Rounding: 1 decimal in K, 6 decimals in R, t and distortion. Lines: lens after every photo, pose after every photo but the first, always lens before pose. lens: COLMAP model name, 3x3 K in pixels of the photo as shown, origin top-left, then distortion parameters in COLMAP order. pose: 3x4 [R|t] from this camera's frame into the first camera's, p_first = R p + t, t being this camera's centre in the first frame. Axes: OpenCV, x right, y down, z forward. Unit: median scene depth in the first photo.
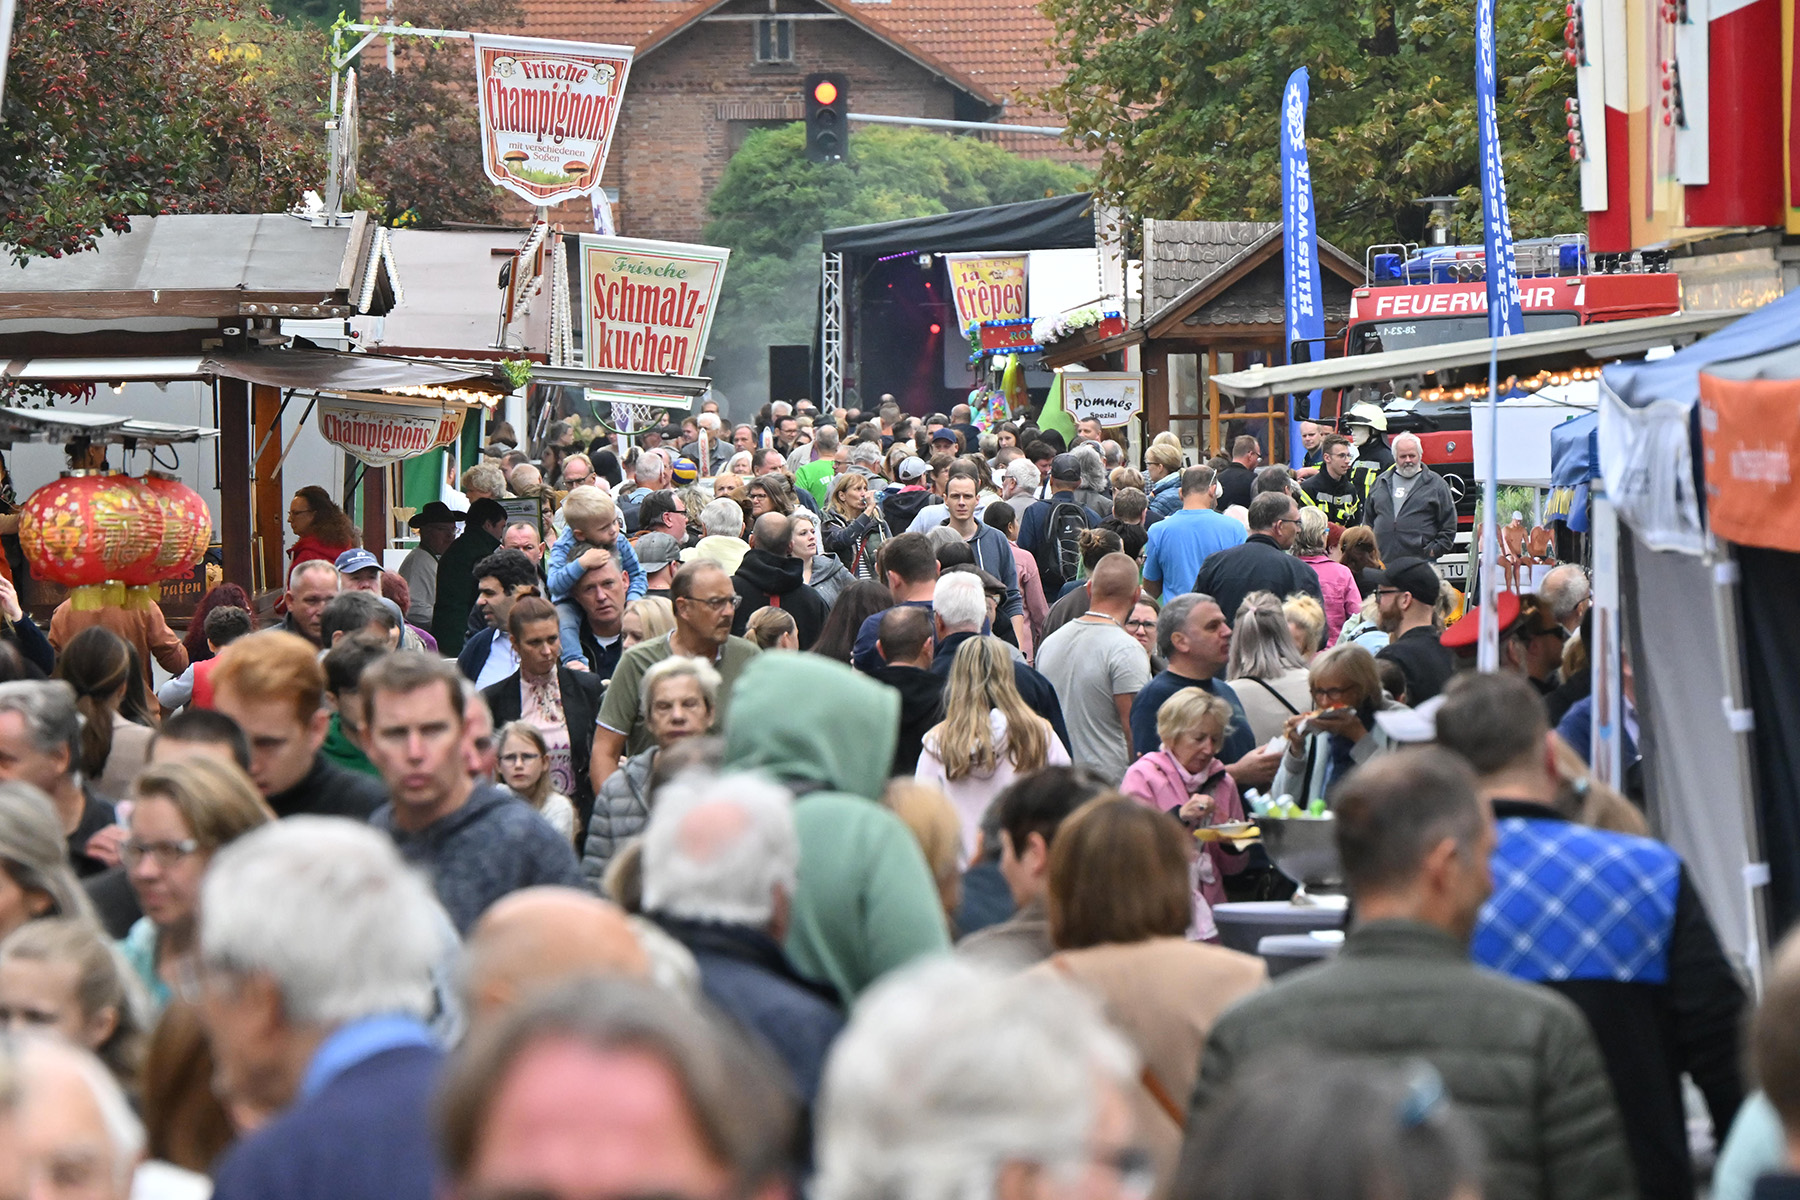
lens RADIAL K [[9502.4, 0, 900.0], [0, 9502.4, 600.0], [0, 0, 1]] dist [-1.987276, 343.290798]
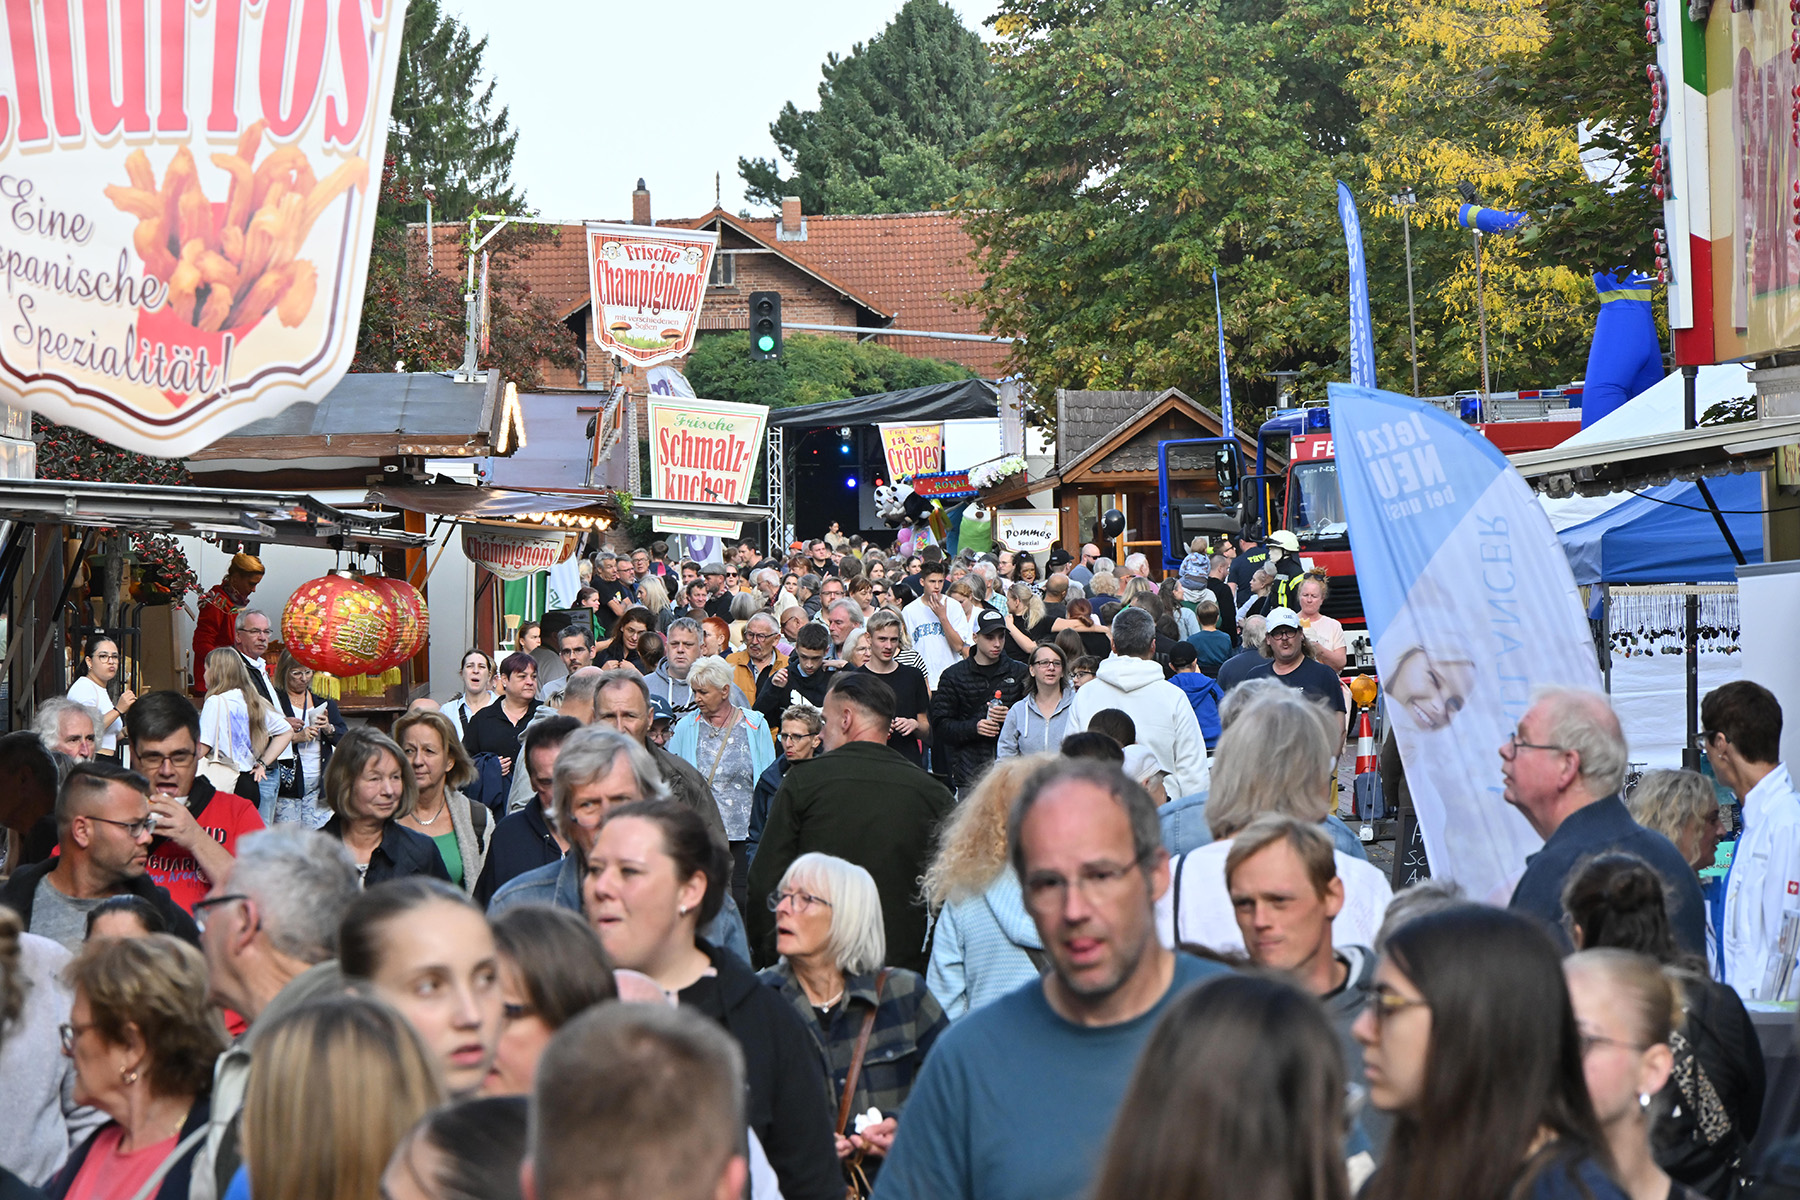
lens RADIAL K [[10458.9, 0, 900.0], [0, 10458.9, 600.0], [0, 0, 1]] dist [6.998540, -6.054623]
pose [[0.998748, -0.006266, -0.049626, 0.067551], [0.005859, 0.999948, -0.008332, 0.000004], [0.049675, 0.008031, 0.998733, -0.380444]]
